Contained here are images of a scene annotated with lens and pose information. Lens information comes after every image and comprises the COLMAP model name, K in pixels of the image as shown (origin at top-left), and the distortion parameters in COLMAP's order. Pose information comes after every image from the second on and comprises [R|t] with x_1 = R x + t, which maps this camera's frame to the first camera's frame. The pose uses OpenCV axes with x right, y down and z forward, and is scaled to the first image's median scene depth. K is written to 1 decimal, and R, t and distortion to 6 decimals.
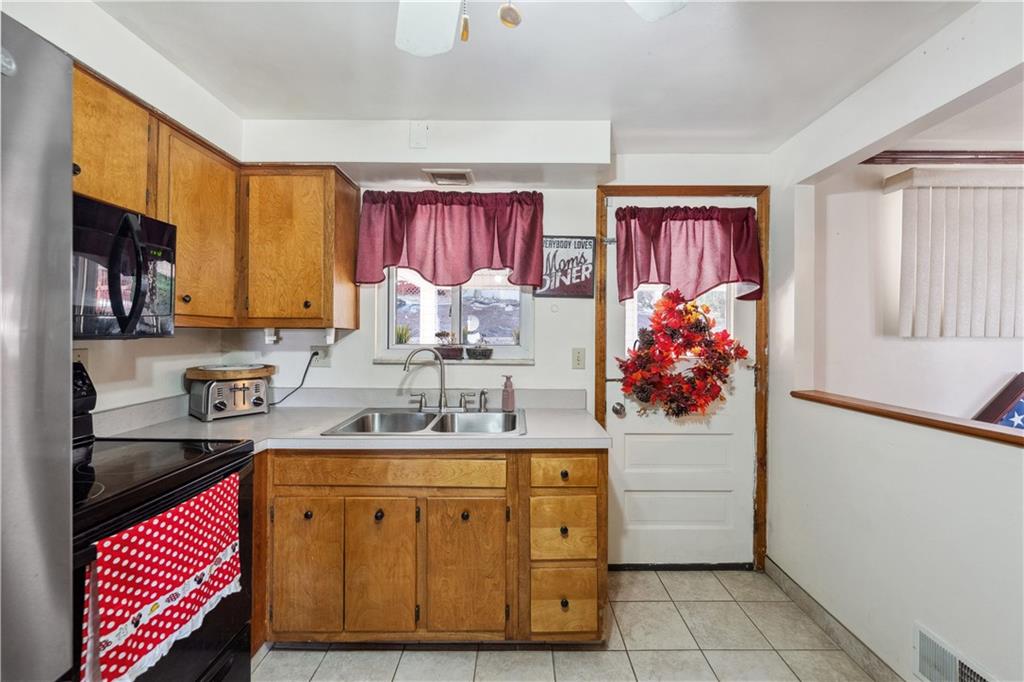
lens RADIAL K [[417.6, 0, 515.4], [0, 417.6, 335.9], [0, 0, 1]] dist [-0.001041, -0.000009]
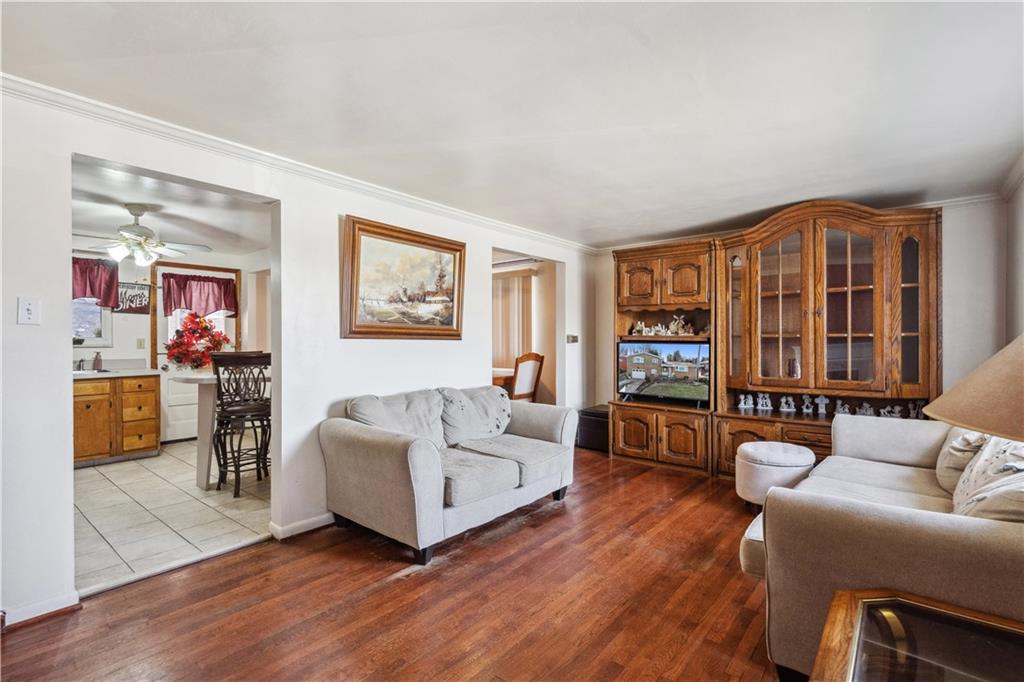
lens RADIAL K [[472.9, 0, 515.9], [0, 472.9, 342.1], [0, 0, 1]] dist [0.001052, -0.000469]
pose [[0.632442, -0.008938, 0.774556, -0.495480], [0.007162, 0.999958, 0.005691, 0.048143], [-0.774574, 0.001948, 0.632480, -1.943095]]
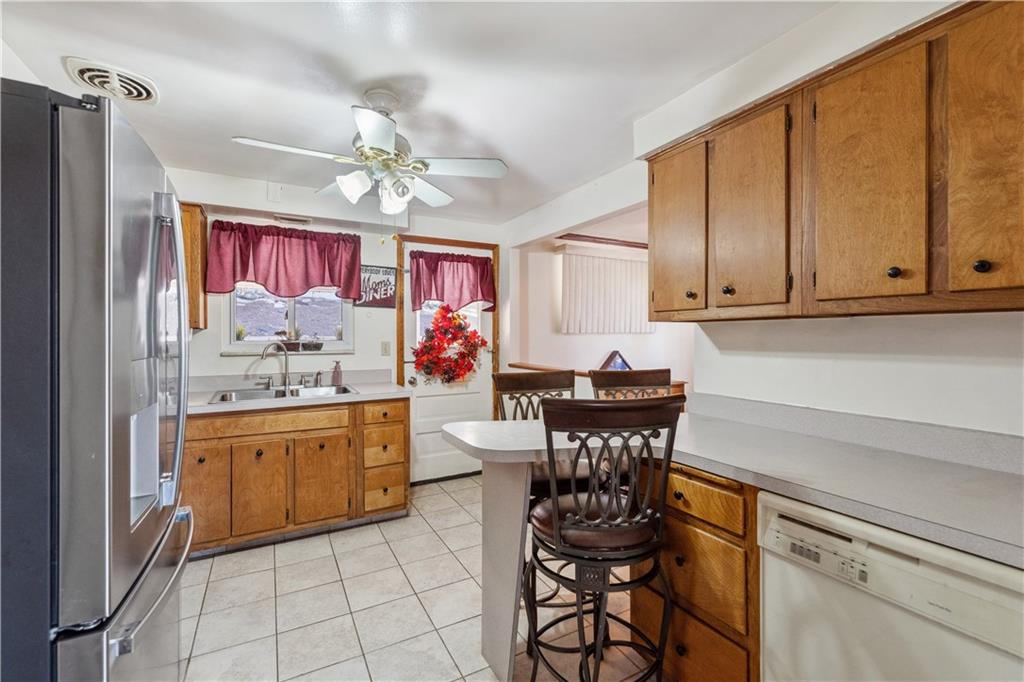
lens RADIAL K [[442.5, 0, 515.0], [0, 442.5, 334.9], [0, 0, 1]] dist [0.000365, 0.000069]
pose [[0.874161, -0.006569, 0.485592, -0.218462], [0.006028, 0.999978, 0.002677, 0.004207], [-0.485599, 0.000587, 0.874182, -0.624375]]
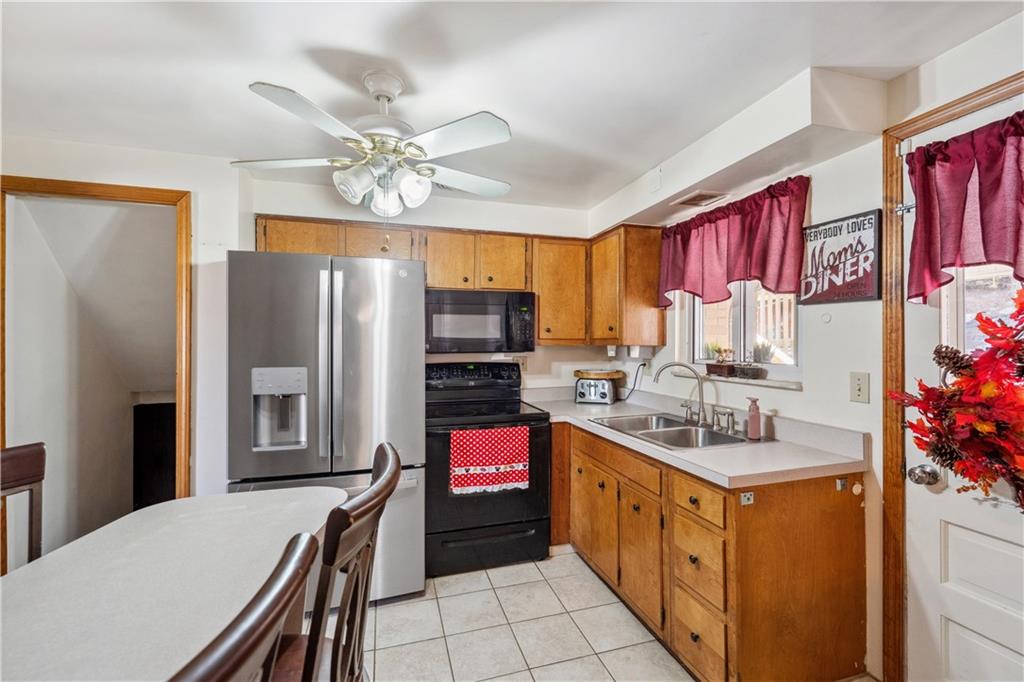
lens RADIAL K [[437.2, 0, 512.0], [0, 437.2, 341.0], [0, 0, 1]] dist [0.001108, 0.000219]
pose [[0.283987, -0.009898, -0.958777, 0.713142], [-0.000659, 0.999944, -0.010518, -0.016258], [0.958828, 0.003619, 0.283964, 0.235907]]
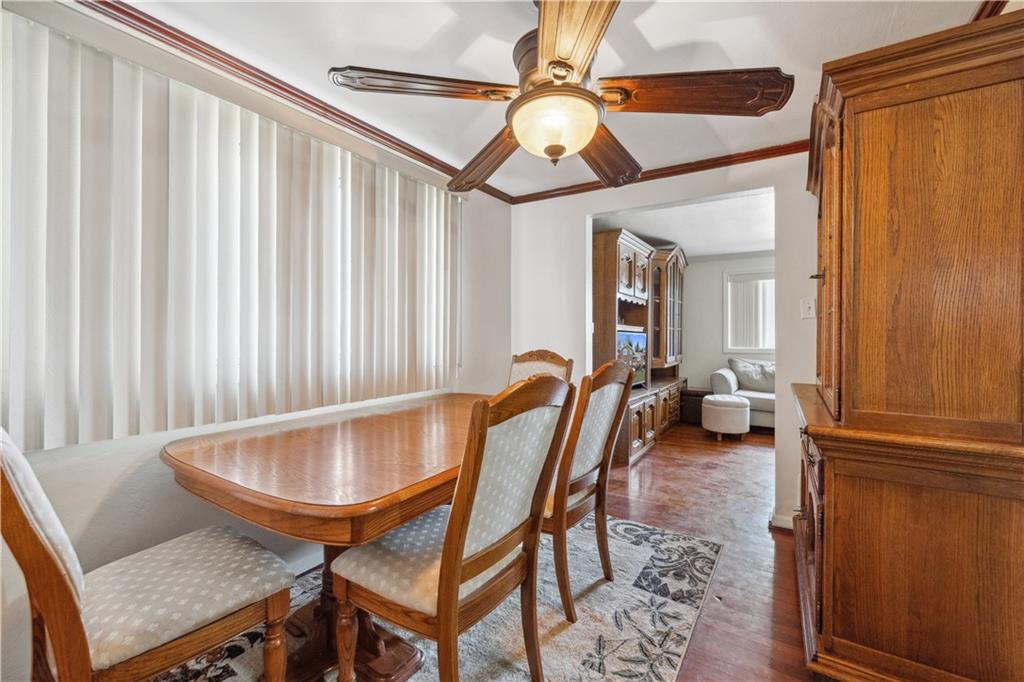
lens RADIAL K [[417.6, 0, 515.4], [0, 417.6, 335.9], [0, 0, 1]] dist [-0.001041, -0.000009]
pose [[-0.842239, -0.011545, 0.538981, 0.958571], [-0.007989, 0.999928, 0.008936, 0.069638], [-0.539045, 0.003220, -0.842271, 0.848844]]
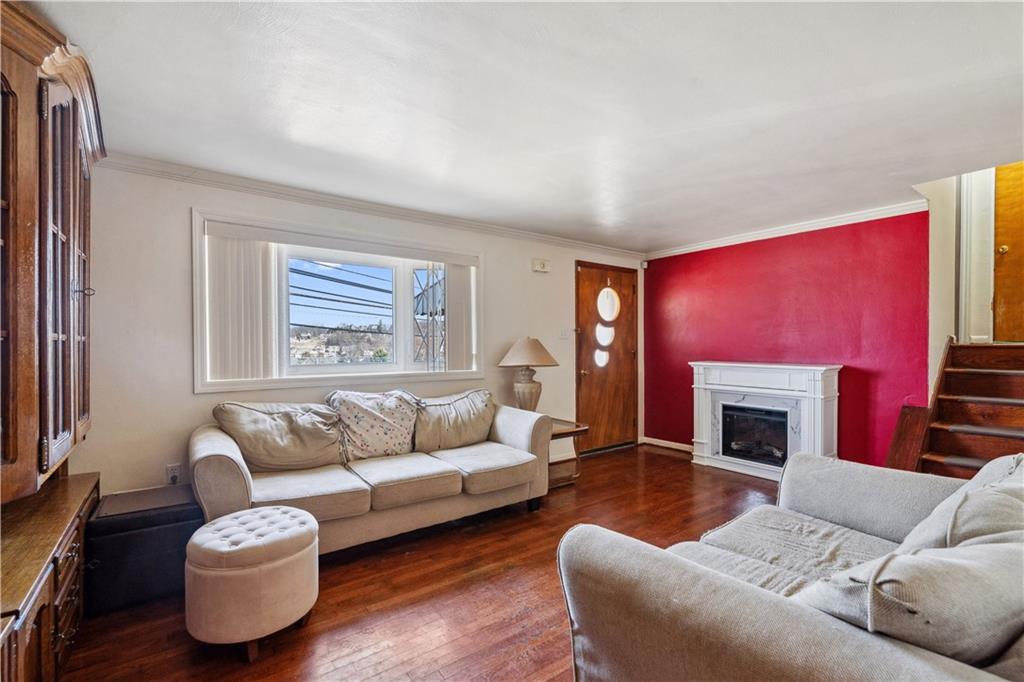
lens RADIAL K [[460.5, 0, 510.3], [0, 460.5, 347.5], [0, 0, 1]] dist [0.001239, -0.000068]
pose [[-0.796977, -0.001409, -0.604008, 1.364503], [-0.005832, 0.999969, 0.005362, 0.050755], [0.603982, 0.007796, -0.796960, -0.616130]]
